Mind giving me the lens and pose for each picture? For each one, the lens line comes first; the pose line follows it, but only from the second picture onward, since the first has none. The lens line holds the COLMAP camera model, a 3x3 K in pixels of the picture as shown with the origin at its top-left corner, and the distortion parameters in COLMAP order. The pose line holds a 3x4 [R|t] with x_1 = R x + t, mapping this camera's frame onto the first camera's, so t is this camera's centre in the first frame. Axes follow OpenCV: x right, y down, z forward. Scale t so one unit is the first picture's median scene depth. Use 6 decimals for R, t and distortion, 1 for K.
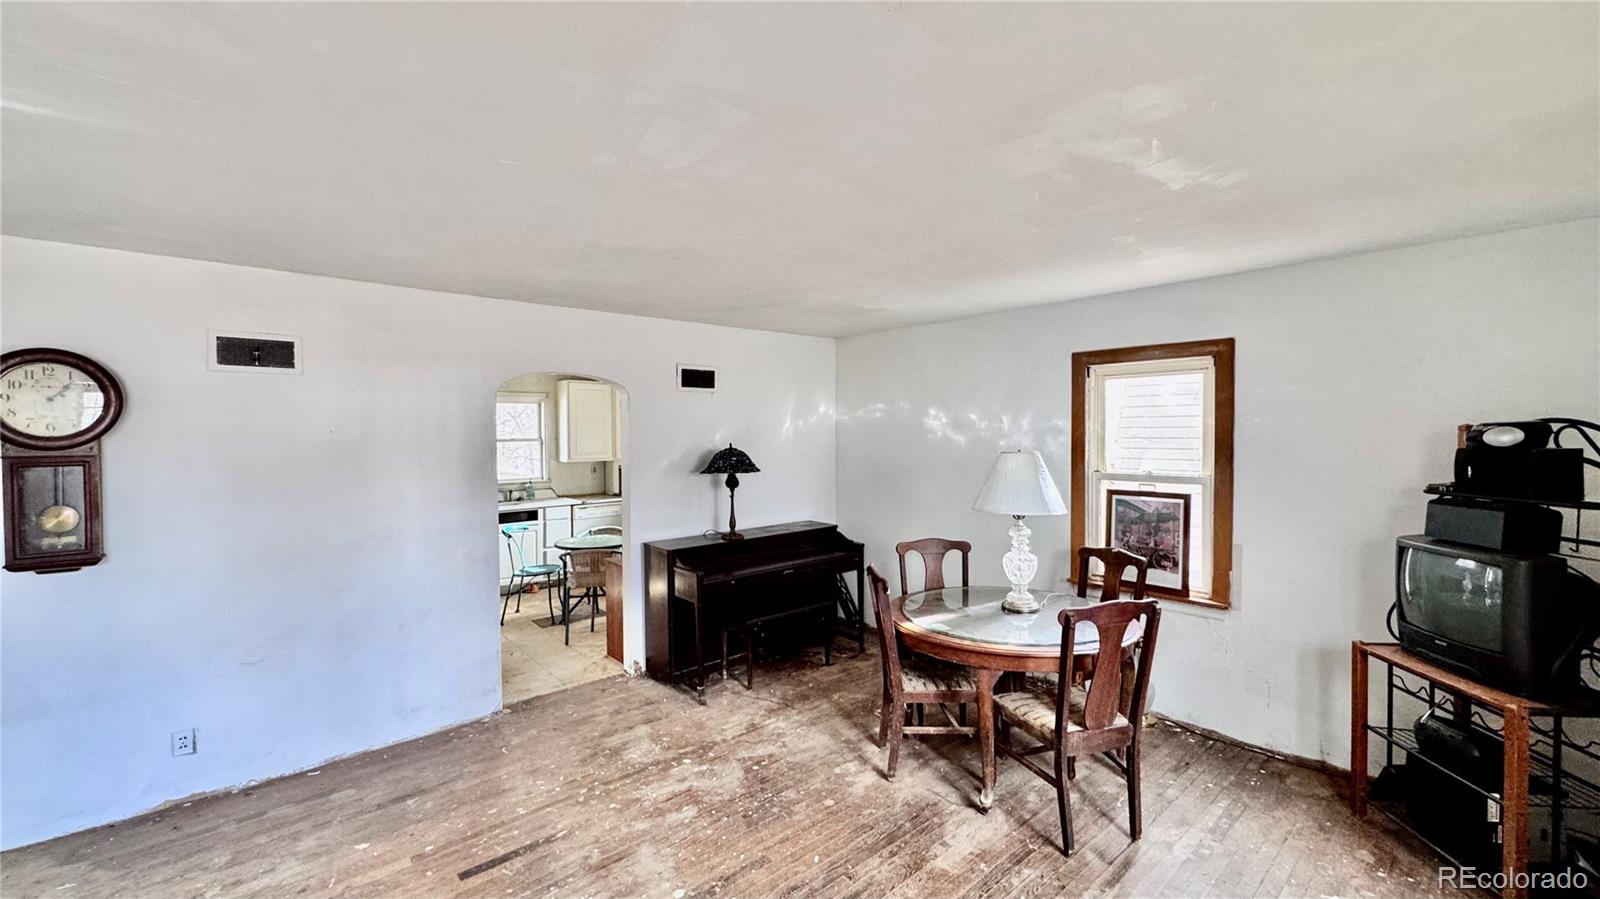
lens RADIAL K [[639.1, 0, 801.7], [0, 639.1, 446.2], [0, 0, 1]] dist [0.002567, -0.000248]
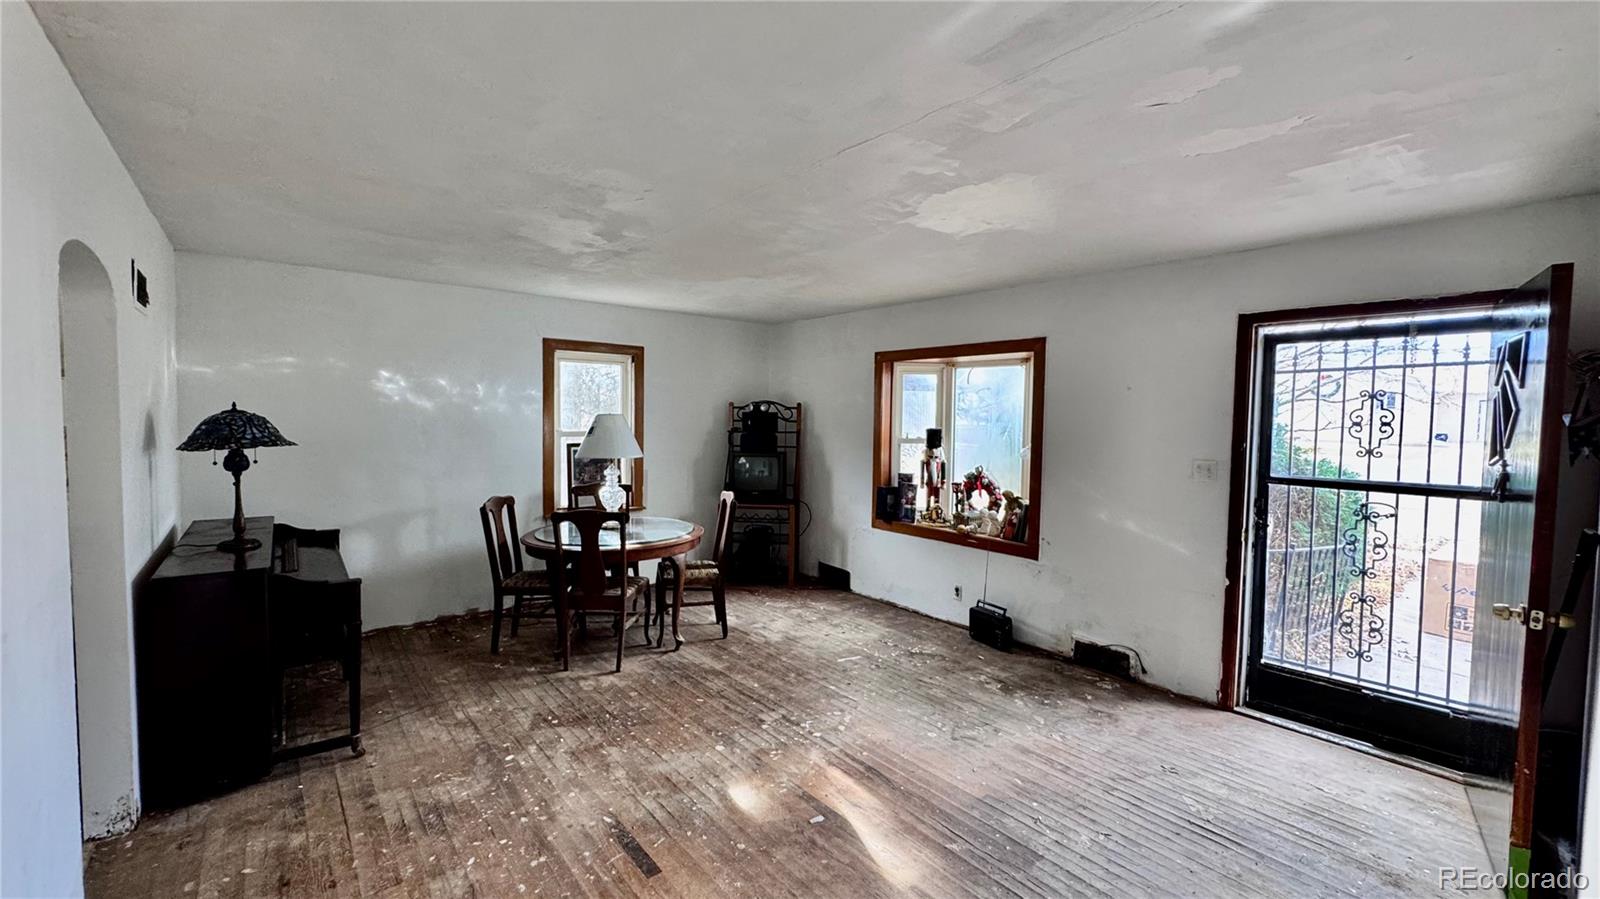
lens RADIAL K [[639.1, 0, 797.6], [0, 639.1, 443.1], [0, 0, 1]] dist [0.002567, -0.000248]
pose [[0.039907, -0.039369, 0.998427, -0.901596], [0.006140, 0.999214, 0.039155, 0.017493], [-0.999185, 0.004568, 0.040118, 0.485416]]
